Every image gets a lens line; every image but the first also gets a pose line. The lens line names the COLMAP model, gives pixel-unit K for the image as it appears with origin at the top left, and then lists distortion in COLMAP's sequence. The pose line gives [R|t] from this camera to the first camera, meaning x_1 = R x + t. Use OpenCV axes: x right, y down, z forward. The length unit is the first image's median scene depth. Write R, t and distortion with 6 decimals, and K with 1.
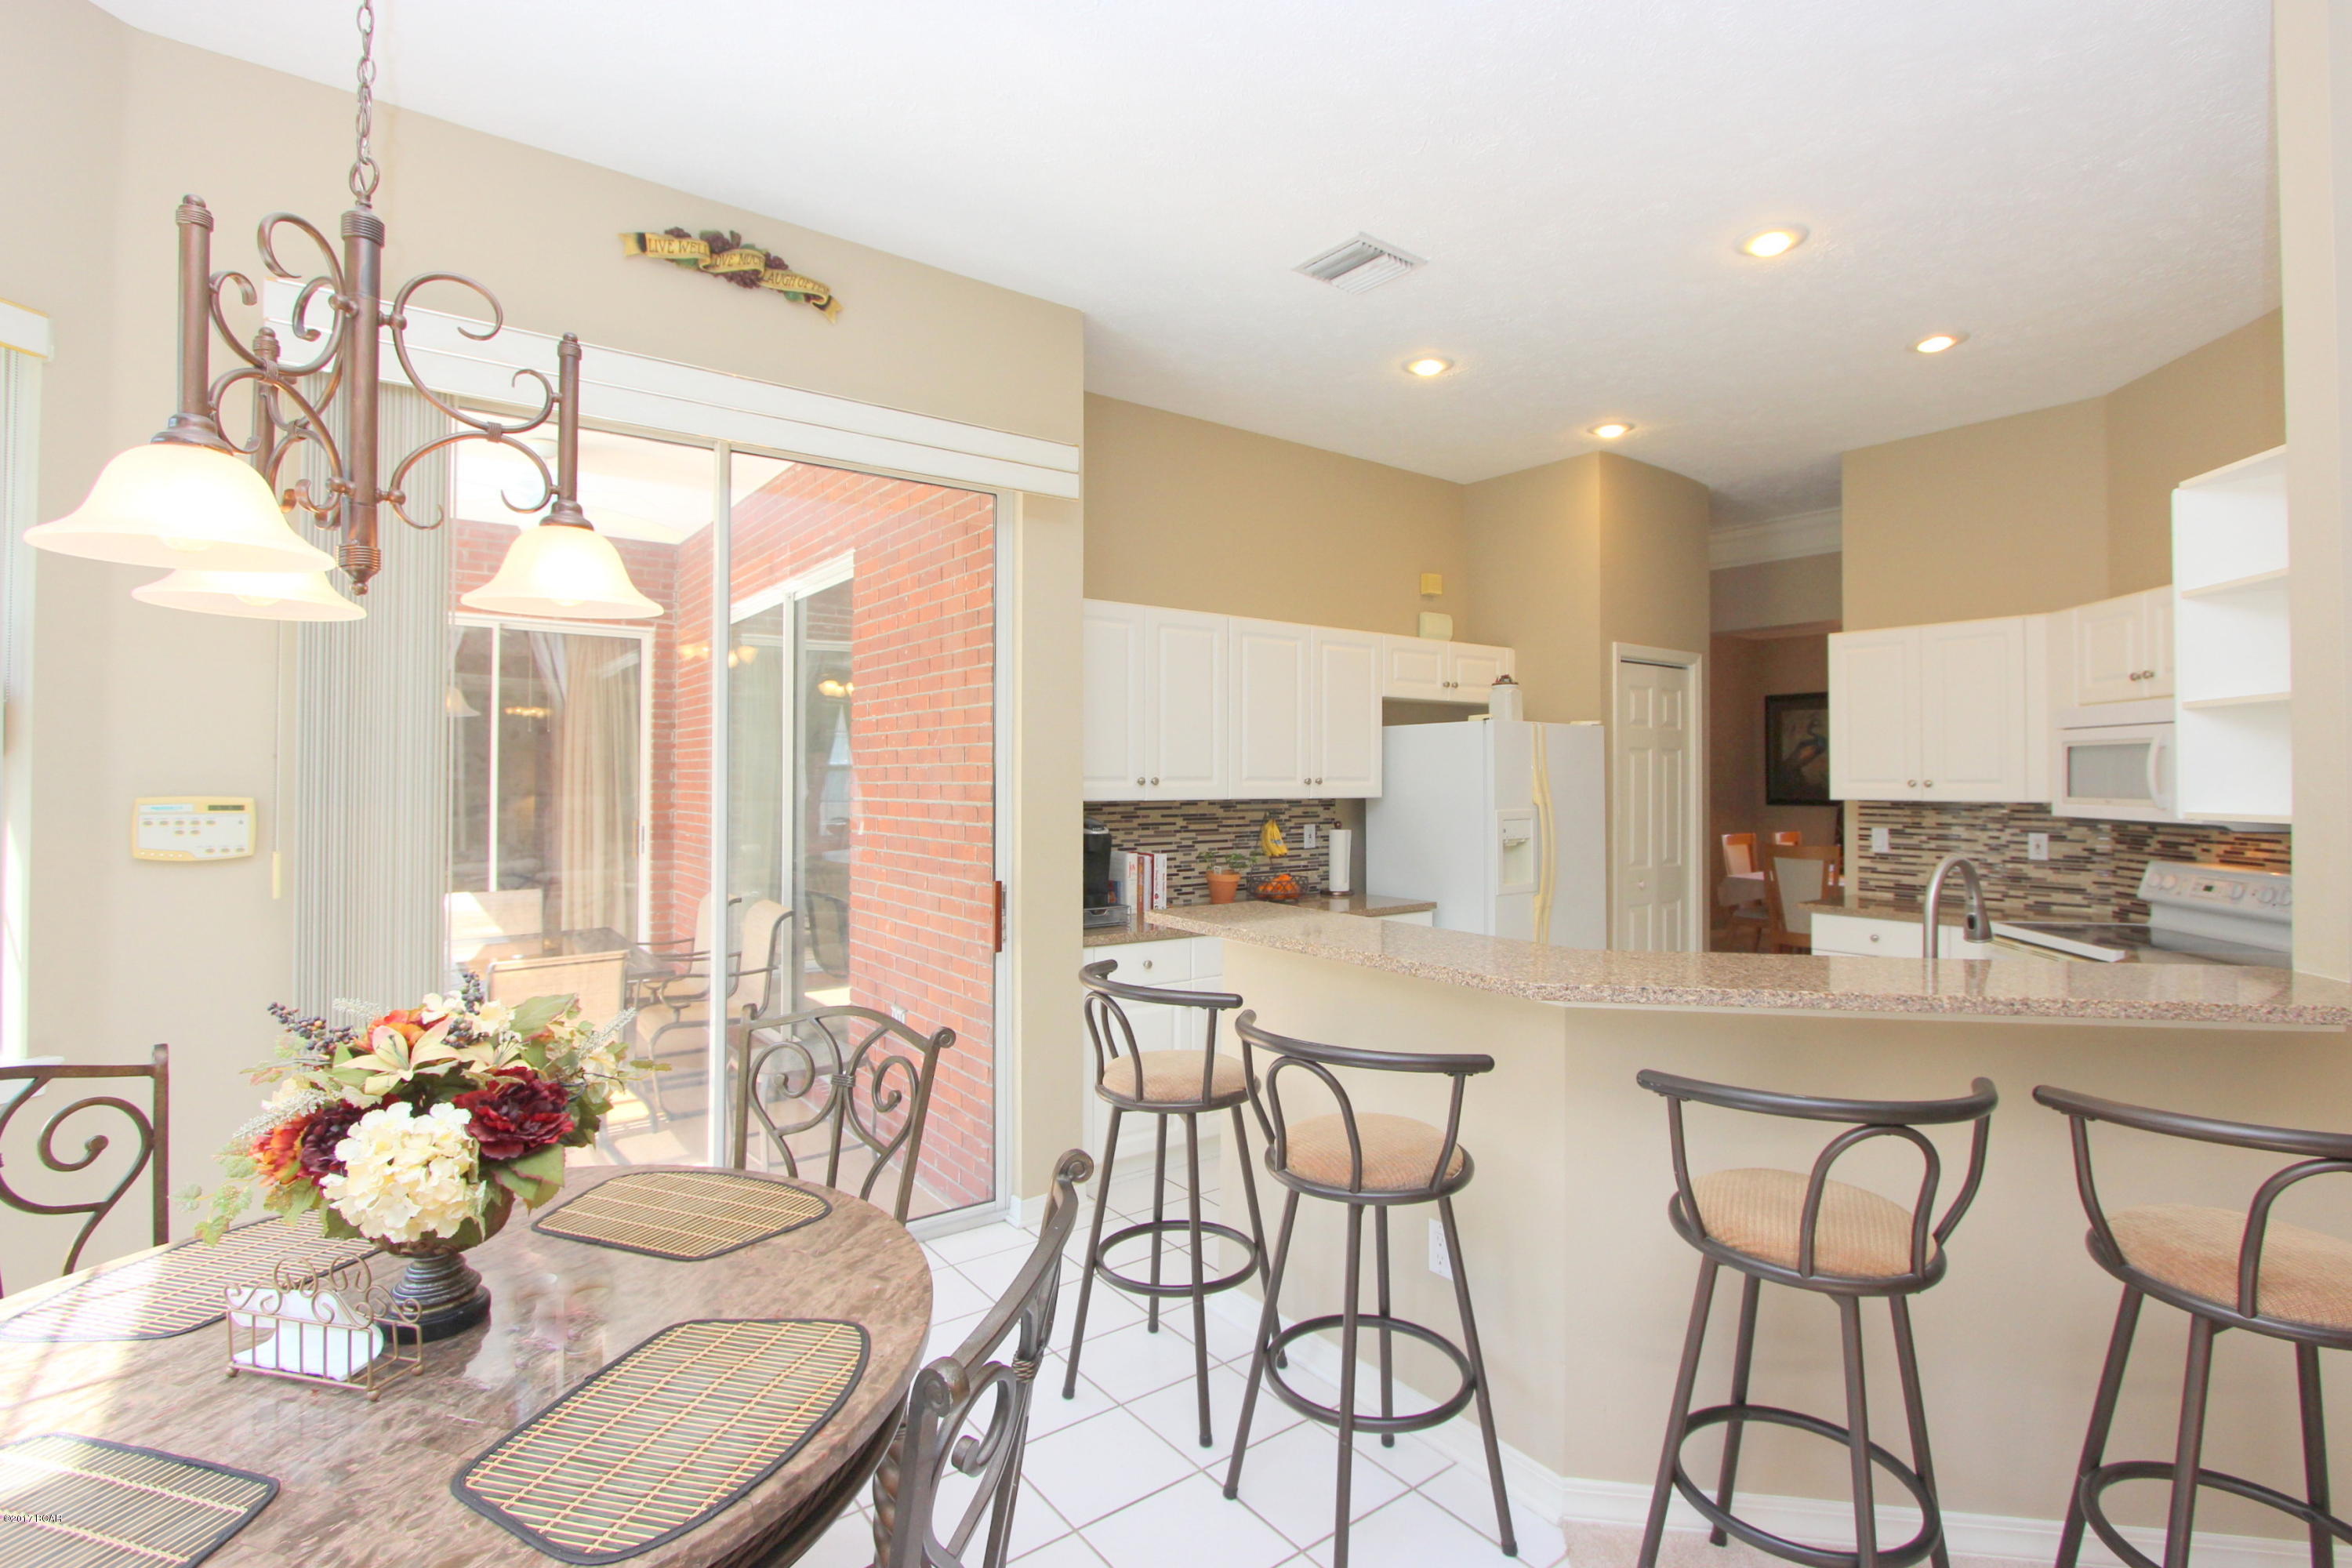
lens RADIAL K [[1082.0, 0, 1190.7], [0, 1082.0, 760.6], [0, 0, 1]] dist [-0.026923, 0.005829]
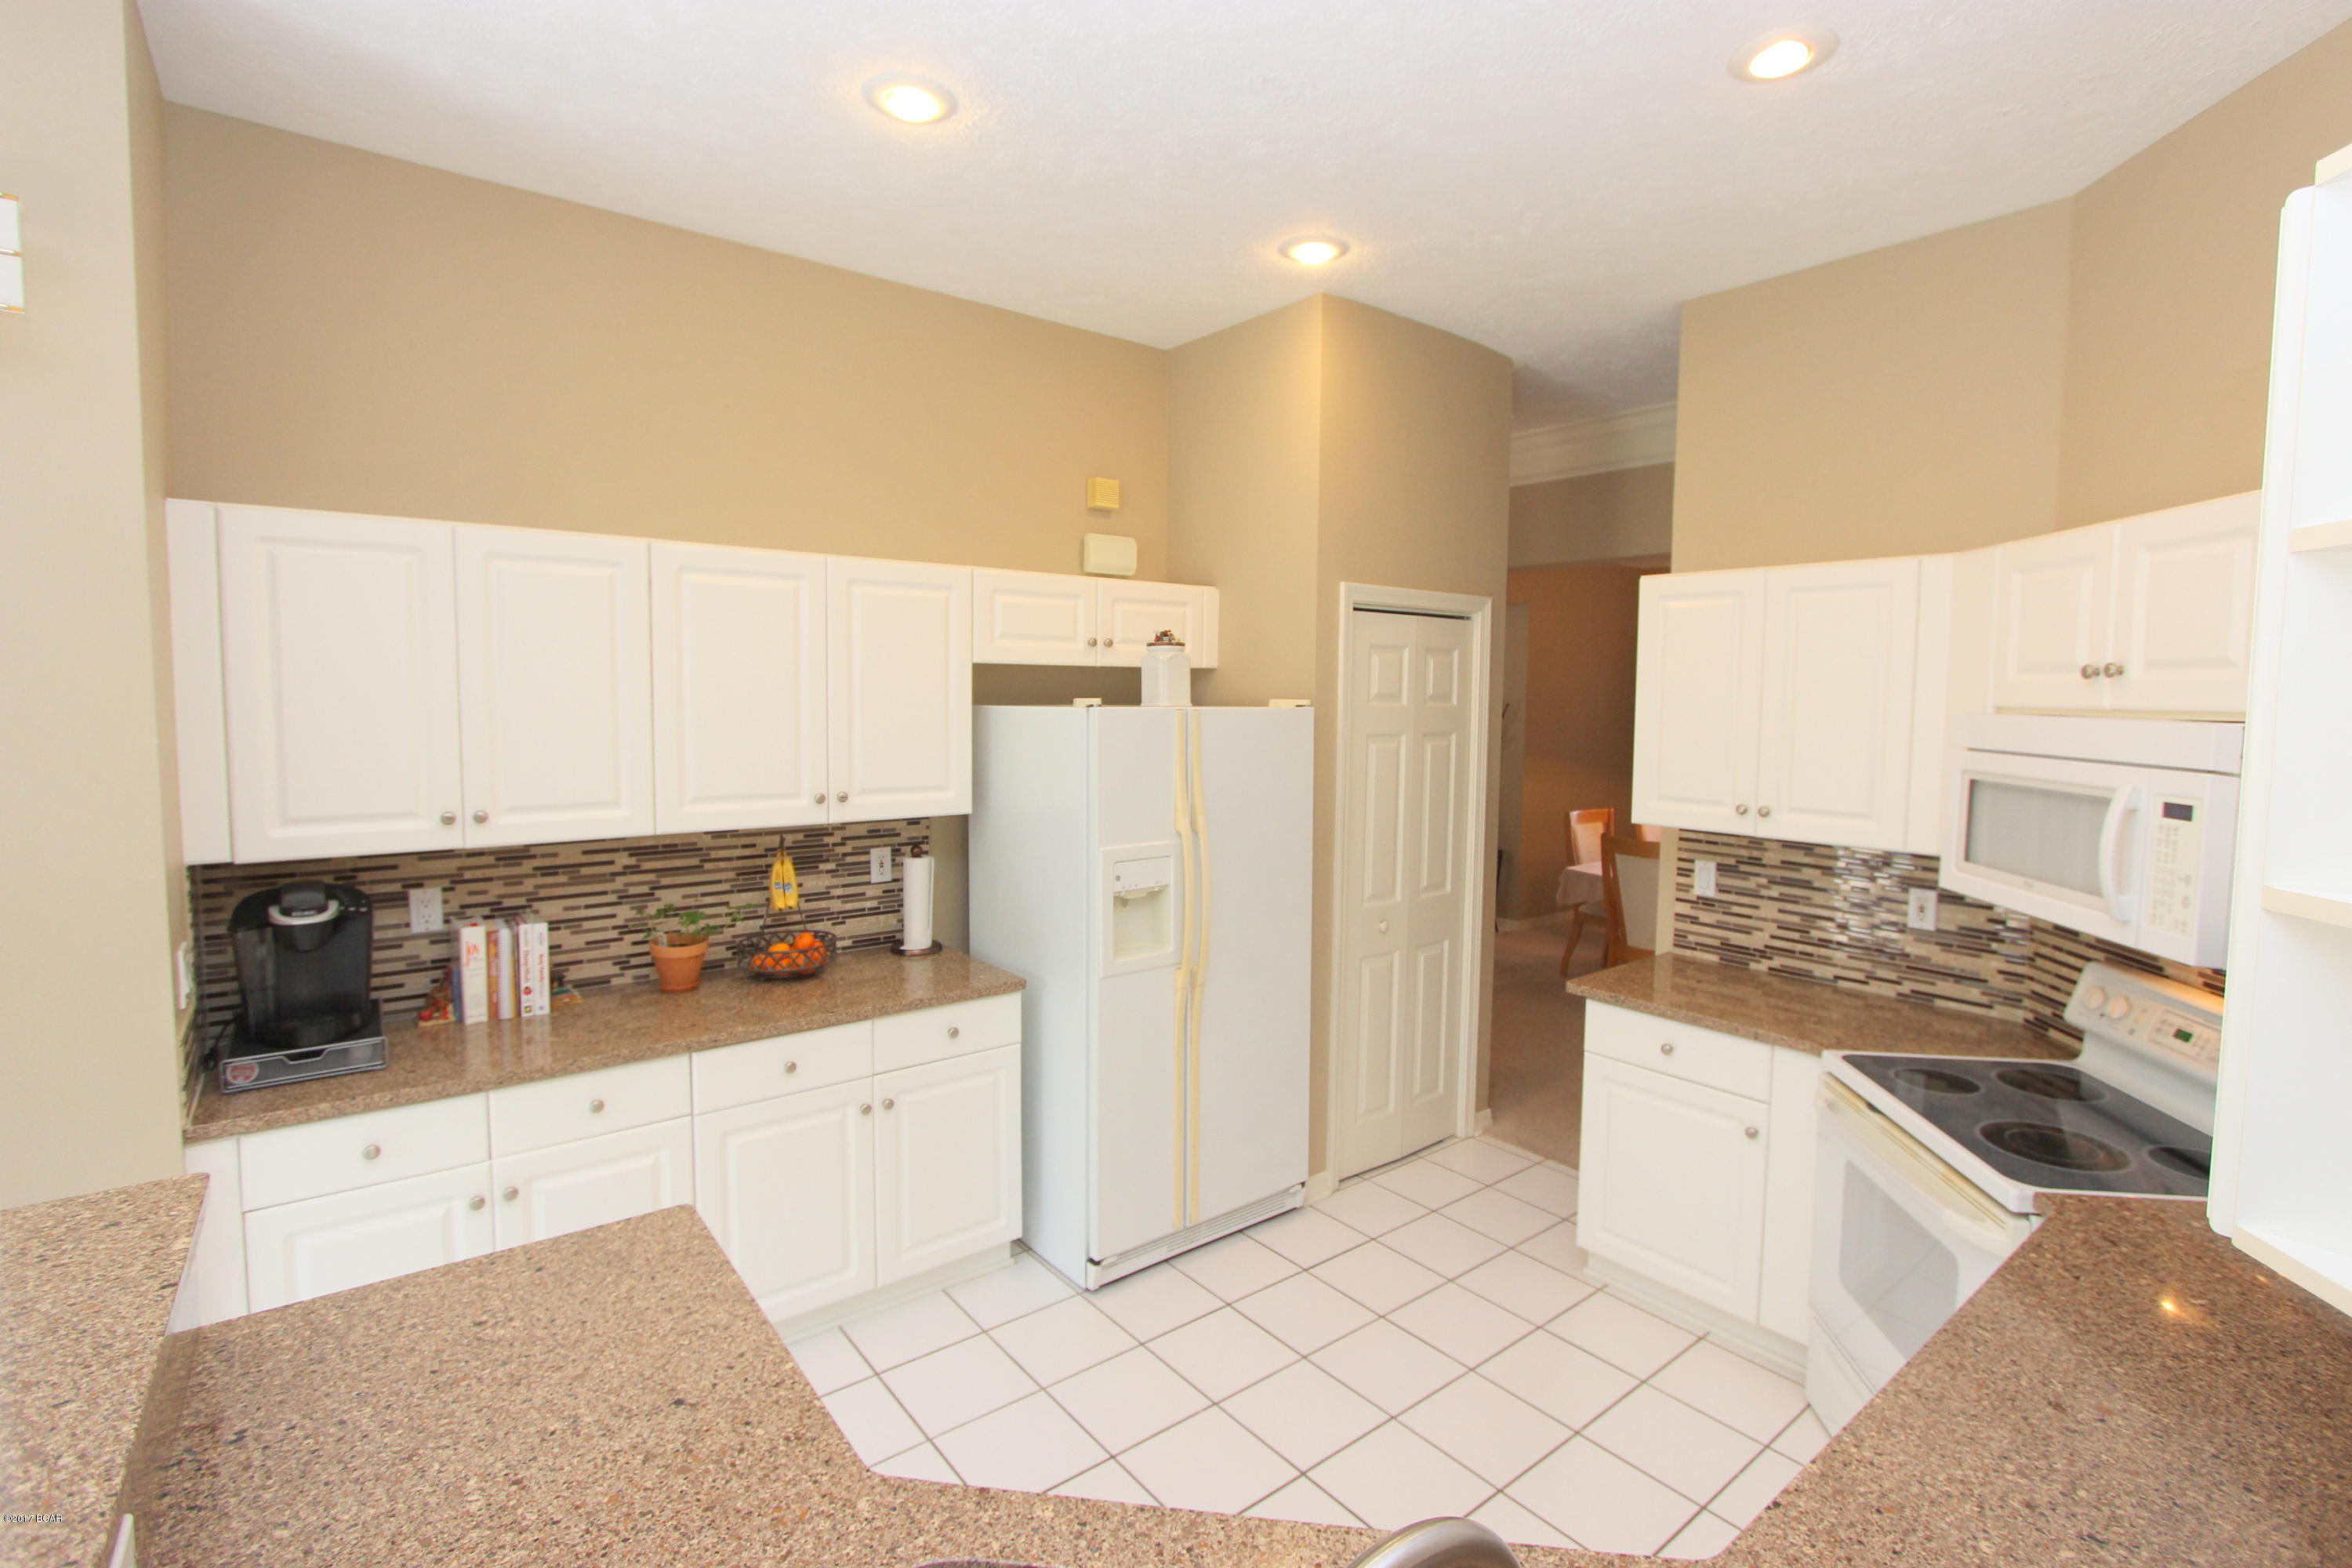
lens RADIAL K [[1075.6, 0, 1186.7], [0, 1075.6, 762.1], [0, 0, 1]] dist [-0.019081, 0.000358]
pose [[0.999256, 0.007131, 0.037908, 0.290530], [-0.010162, 0.996713, 0.080375, -0.054018], [-0.037211, -0.080700, 0.996044, 0.339237]]
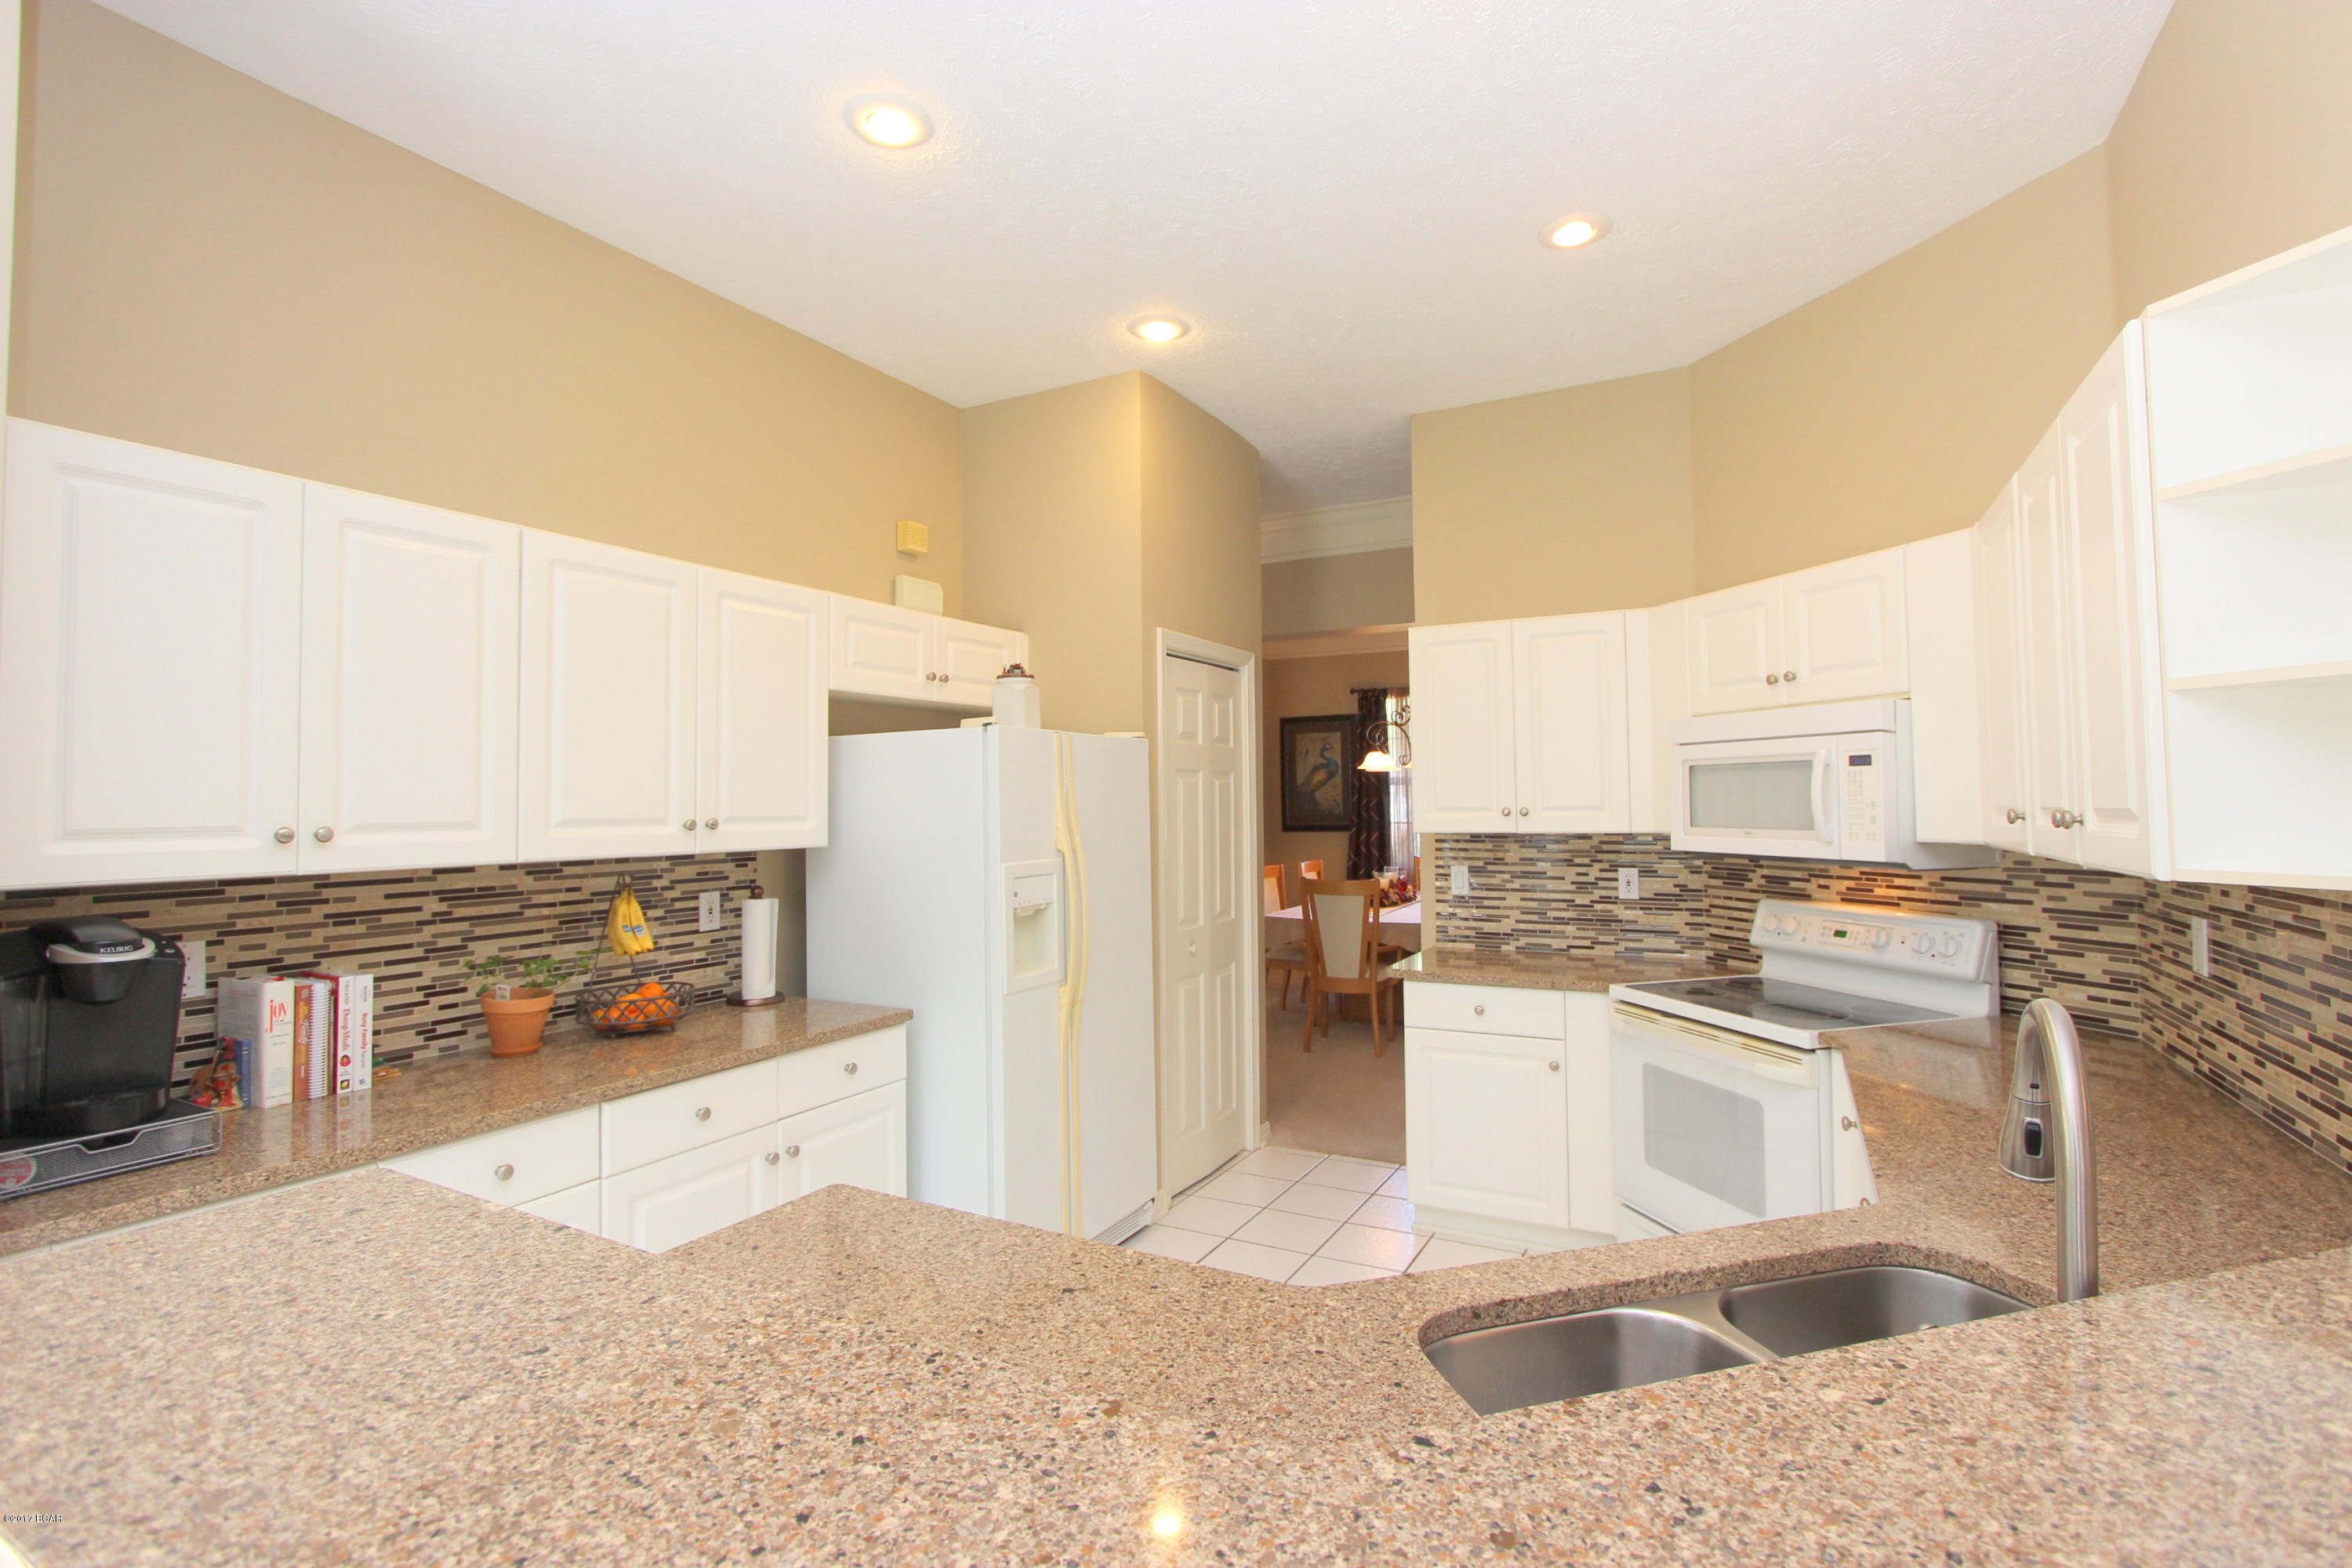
lens RADIAL K [[1082.0, 0, 1190.7], [0, 1082.0, 760.6], [0, 0, 1]] dist [-0.026923, 0.005829]
pose [[0.904232, 0.003582, 0.427026, 0.100326], [0.007134, 0.999699, -0.023491, -0.000181], [-0.426982, 0.024288, 0.903934, 0.338753]]
